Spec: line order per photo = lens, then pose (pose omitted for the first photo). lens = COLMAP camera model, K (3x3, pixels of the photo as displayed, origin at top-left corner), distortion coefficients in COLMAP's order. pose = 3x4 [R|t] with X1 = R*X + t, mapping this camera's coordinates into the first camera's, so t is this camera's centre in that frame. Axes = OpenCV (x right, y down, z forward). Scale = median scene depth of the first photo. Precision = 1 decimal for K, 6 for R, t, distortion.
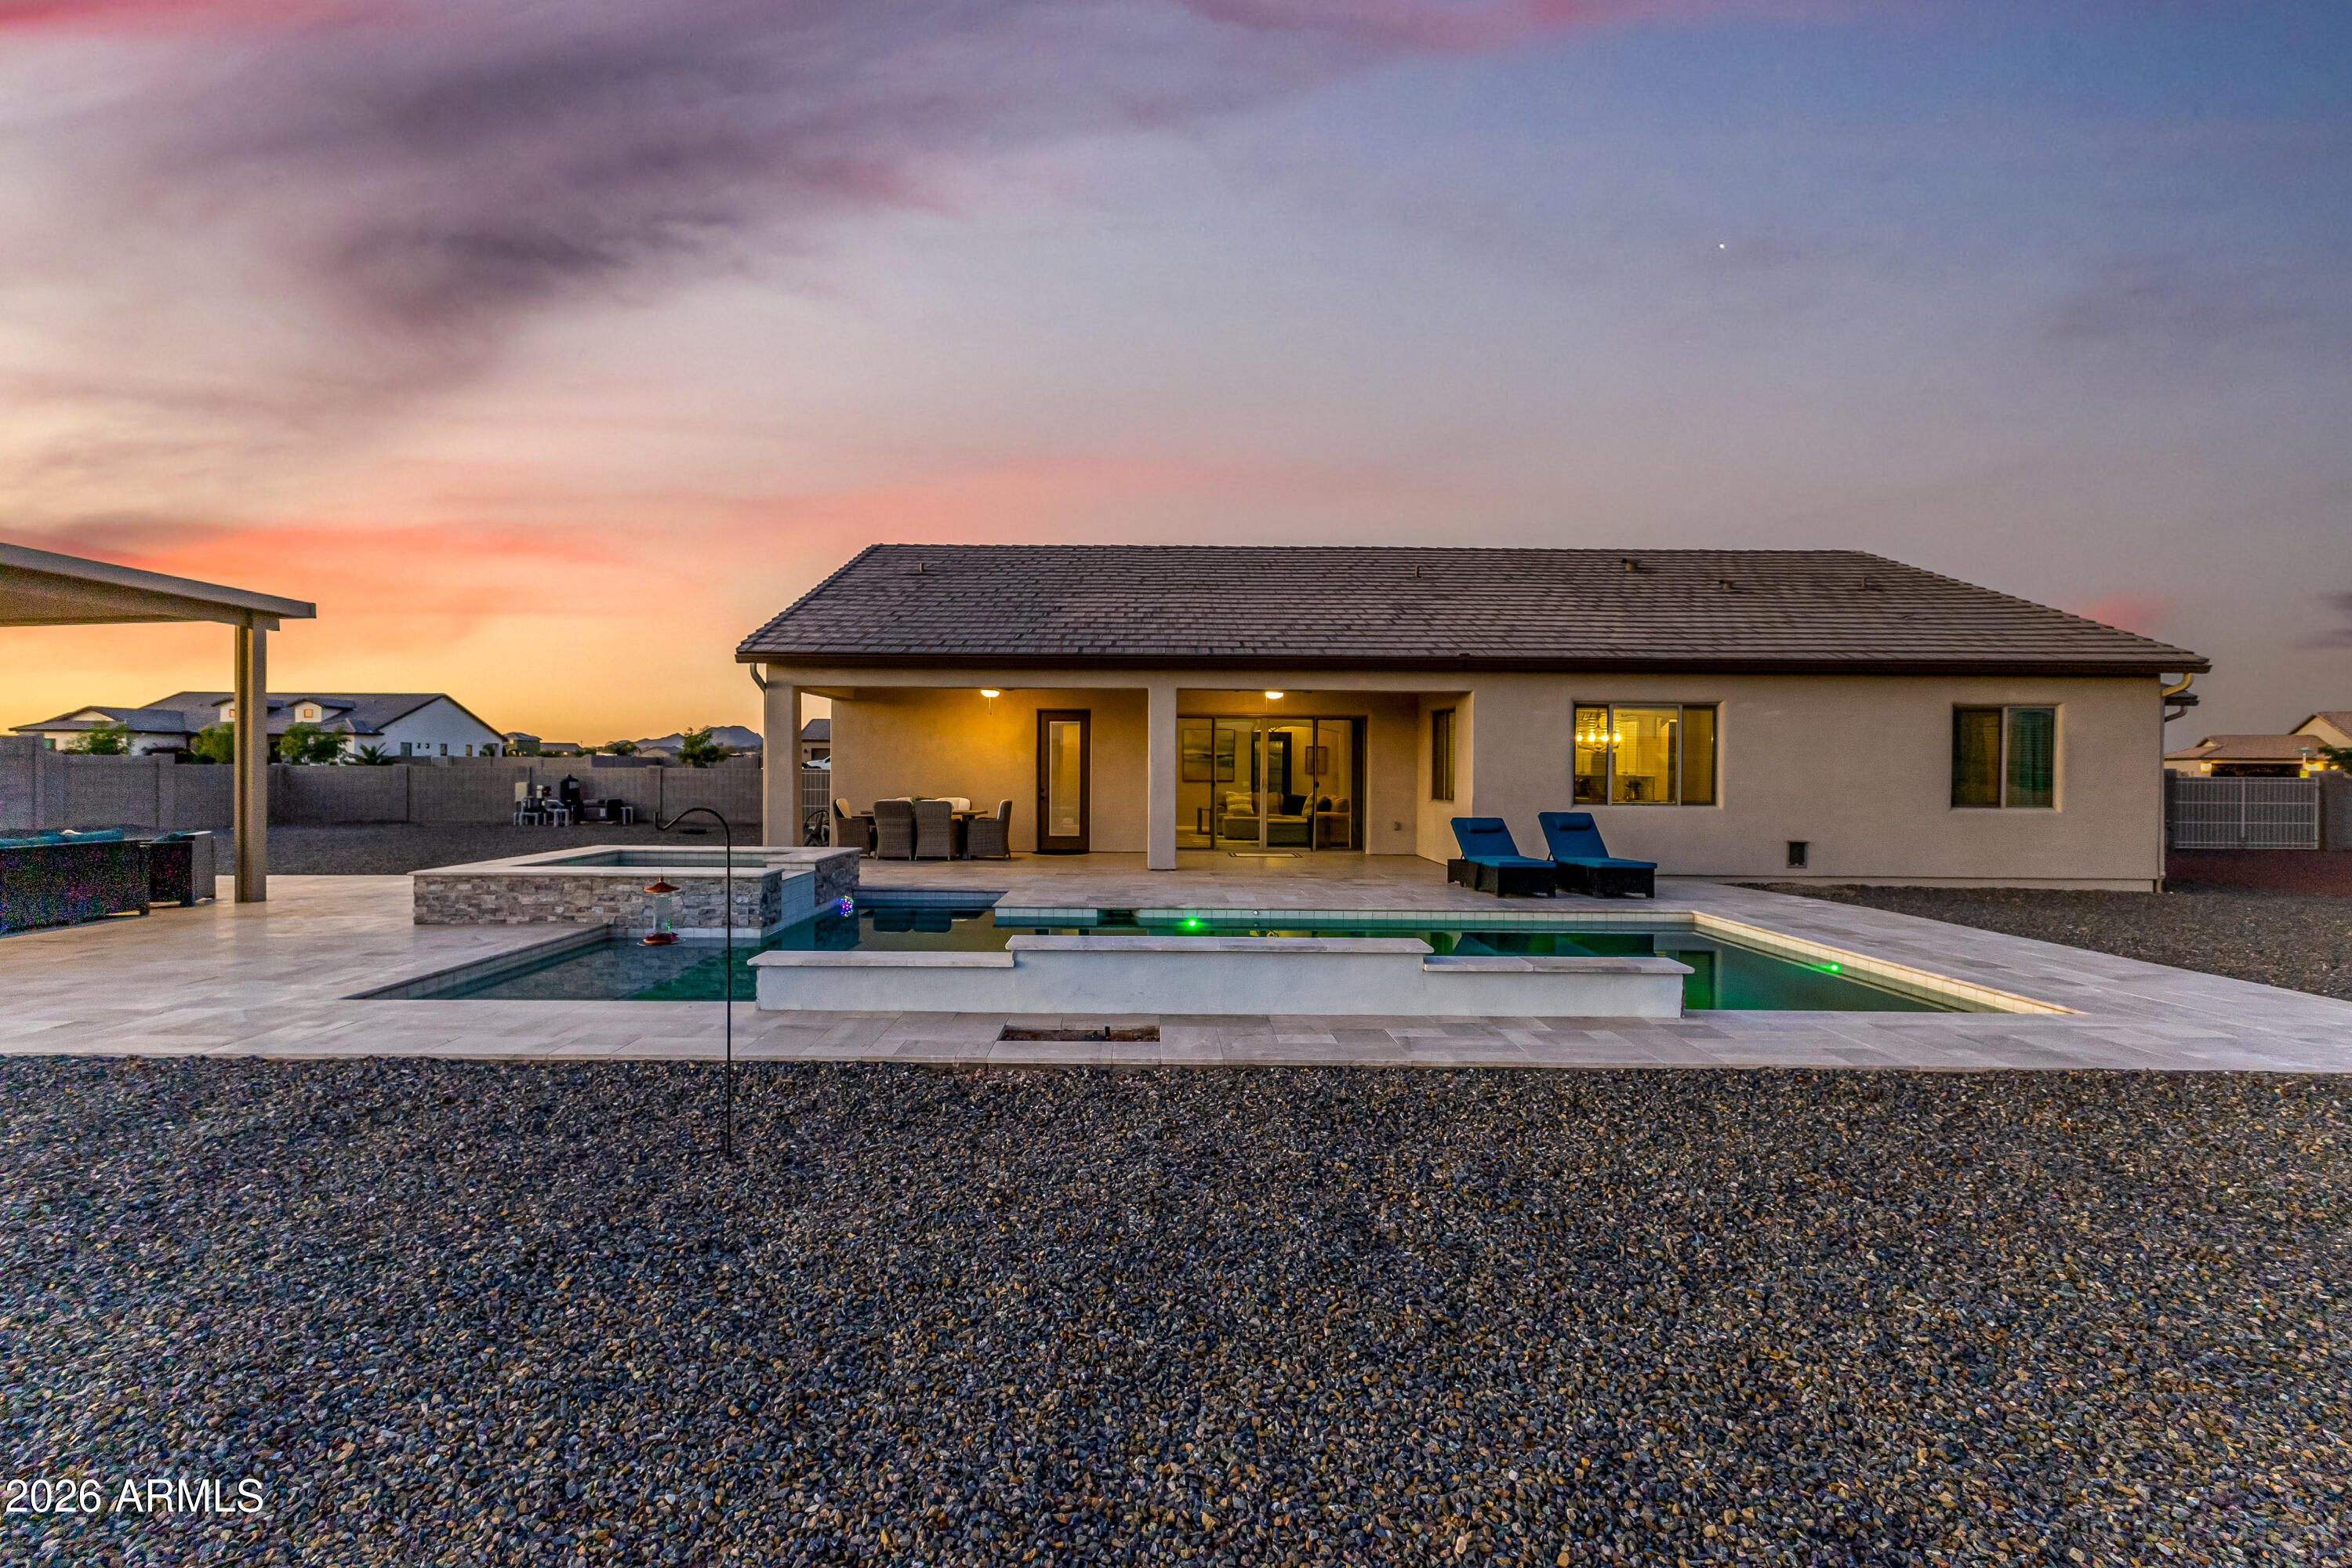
lens RADIAL K [[1015.8, 0, 1145.2], [0, 1015.8, 791.1], [0, 0, 1]] dist [0.011245, -0.003216]
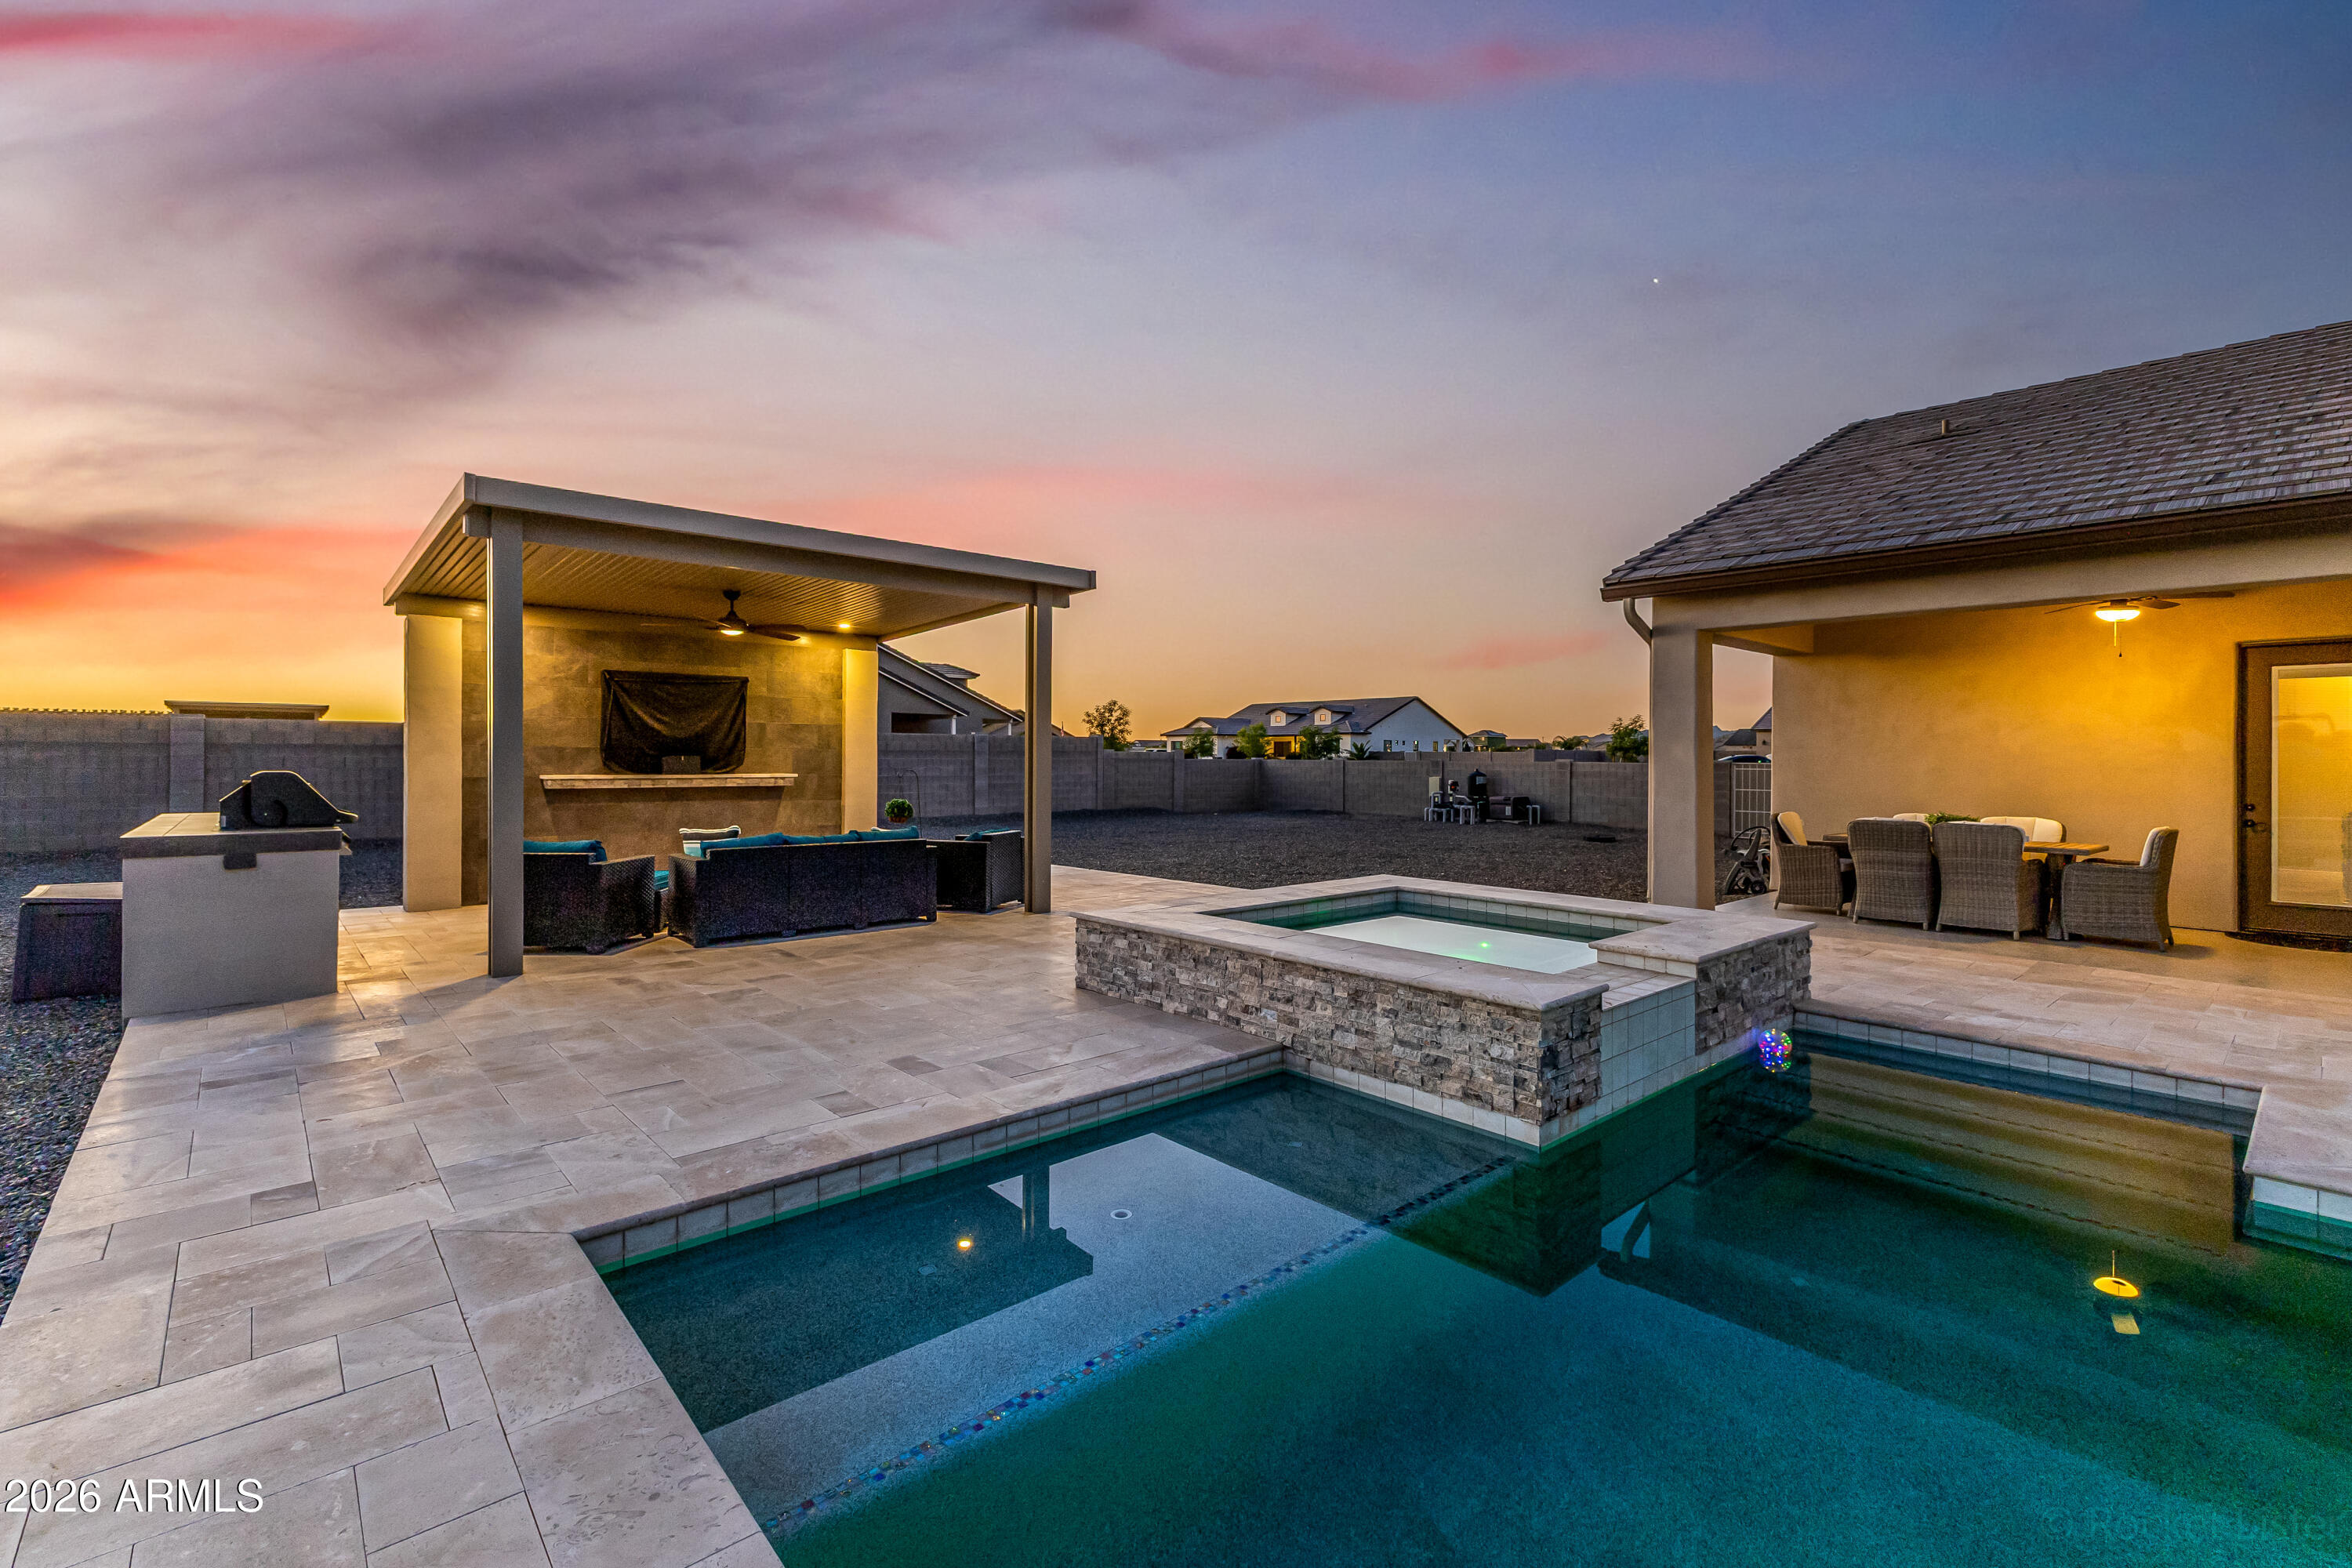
lens RADIAL K [[1015.8, 0, 1185.4], [0, 1015.8, 755.9], [0, 0, 1]] dist [0.011245, -0.003216]
pose [[0.665373, -0.004033, -0.746500, -0.086622], [-0.017479, 0.999627, -0.020980, -0.007819], [0.746306, 0.027008, 0.665055, 0.340123]]
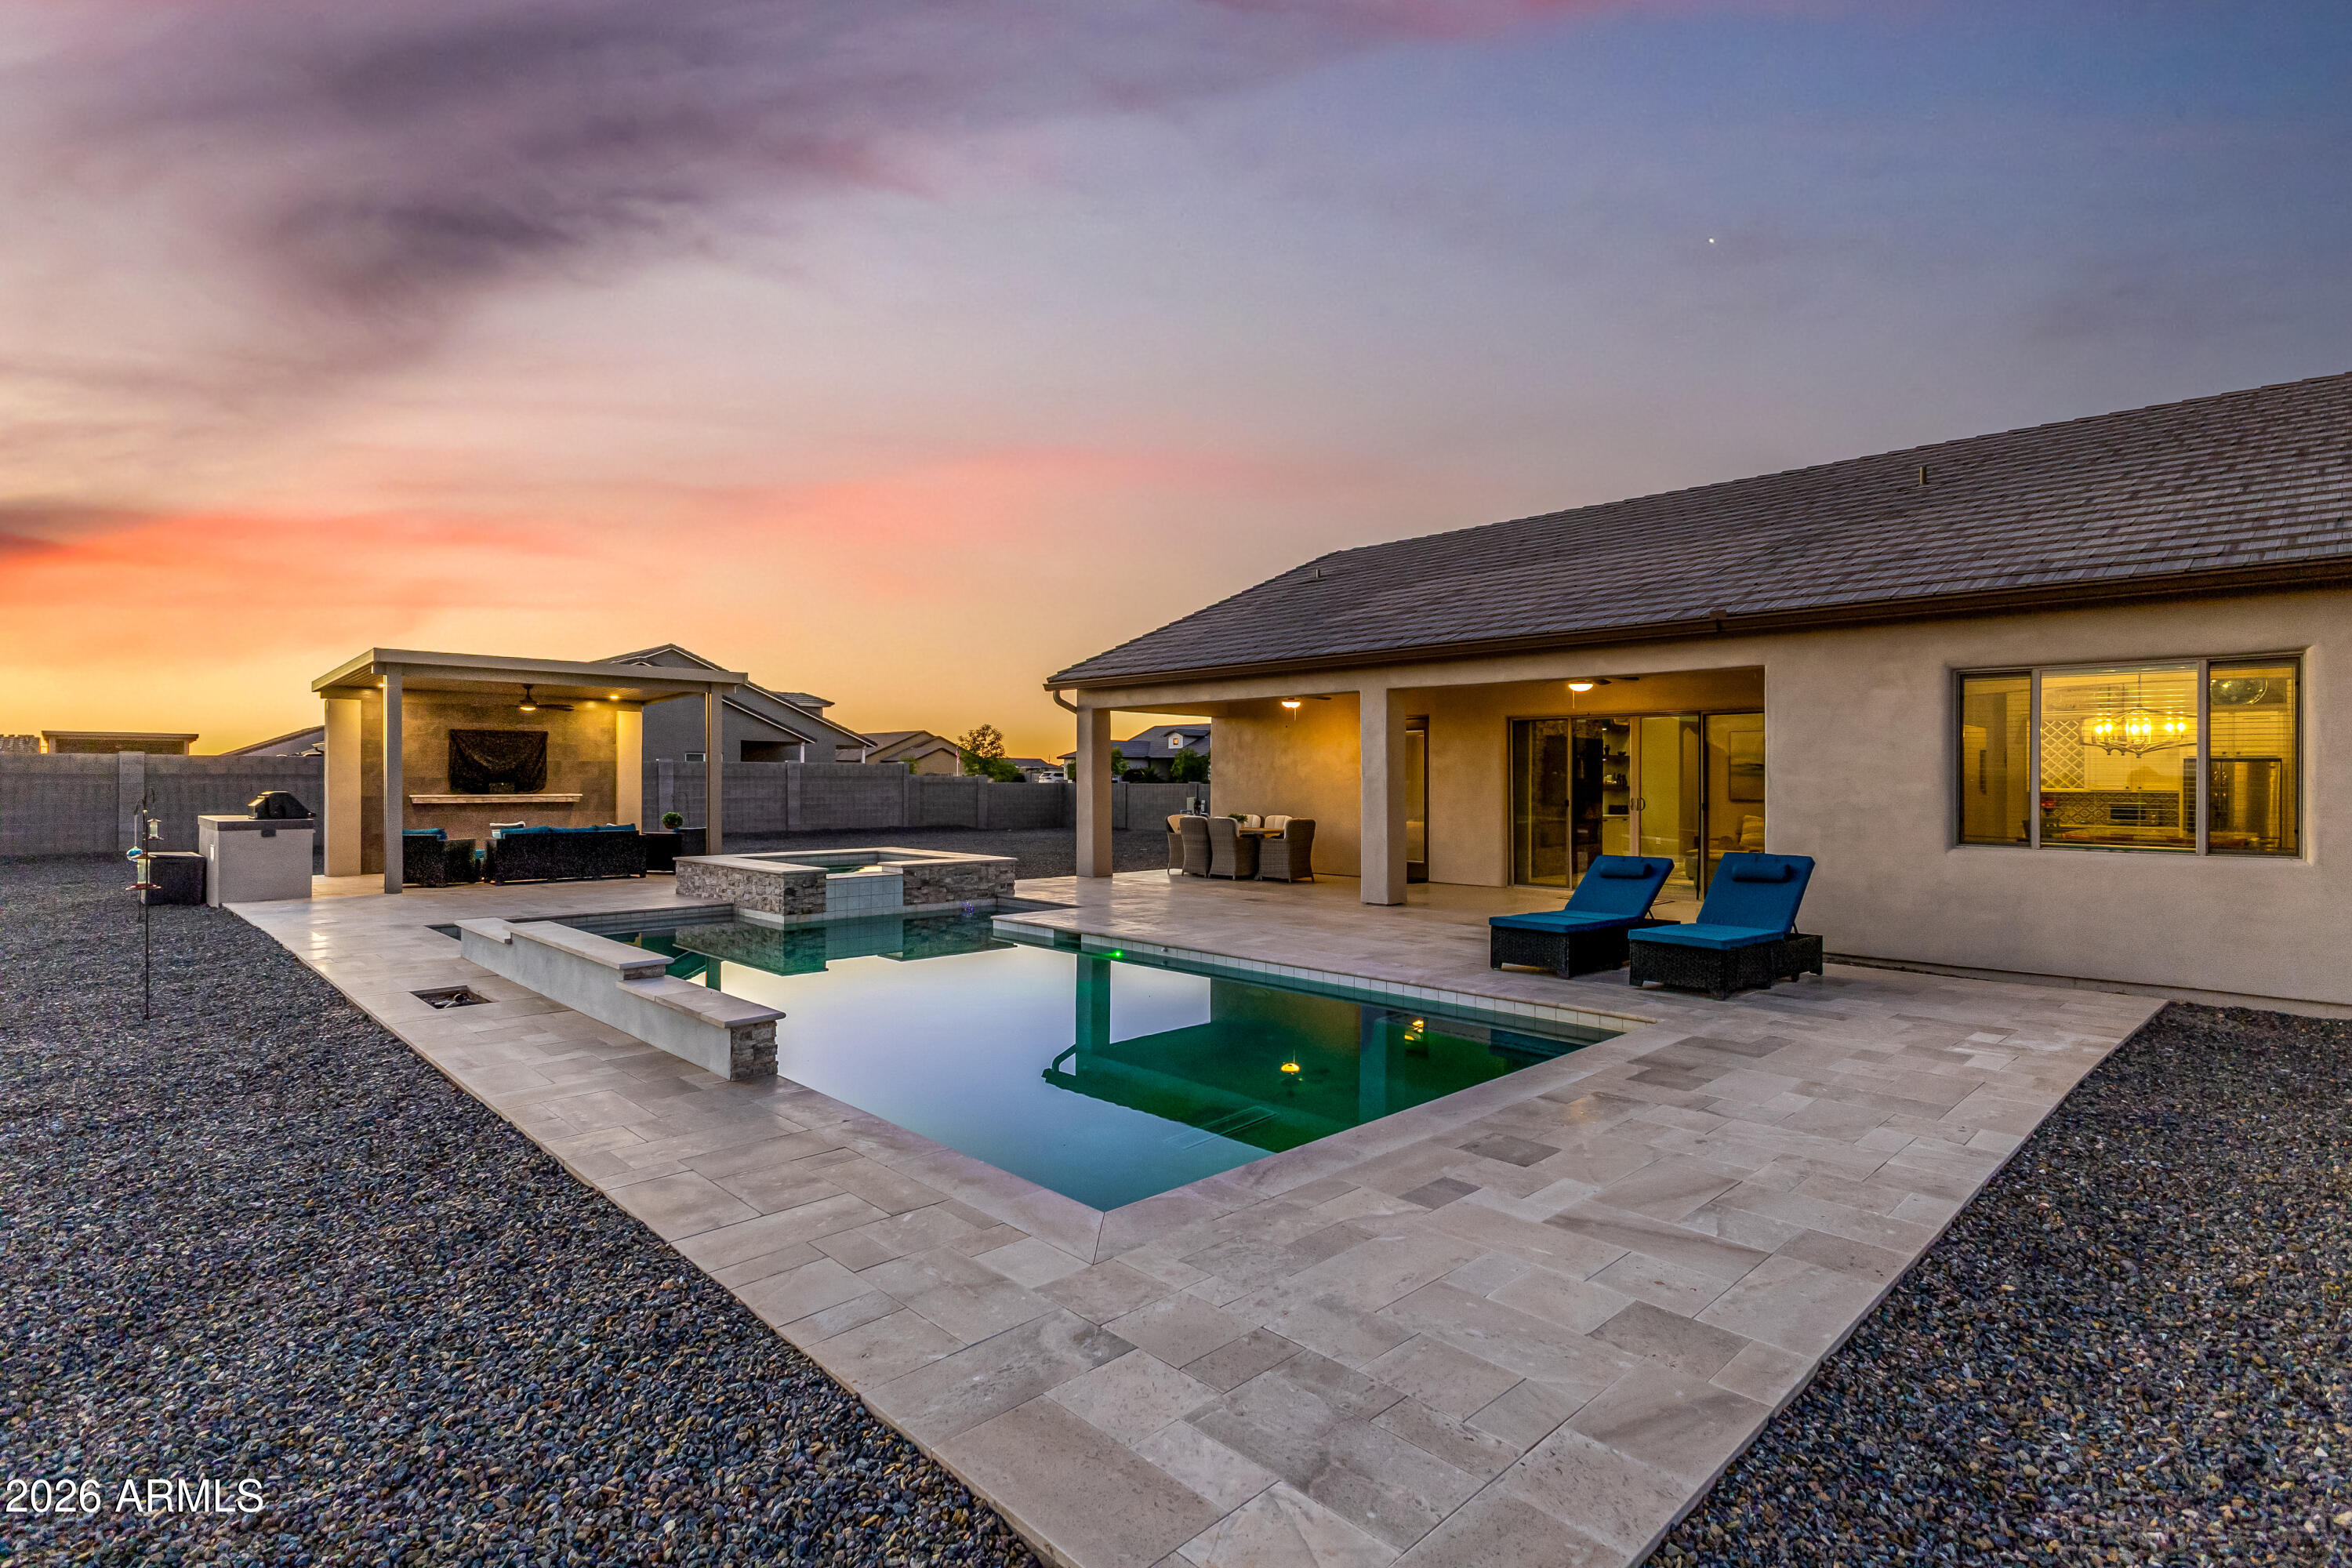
lens RADIAL K [[1120.0, 0, 1191.4], [0, 1120.0, 781.0], [0, 0, 1]] dist [0.006469, 0.001954]
pose [[0.700116, -0.004041, -0.714018, 0.548486], [-0.013441, 0.999732, -0.018838, -0.005449], [0.713903, 0.022786, 0.699874, 0.229180]]
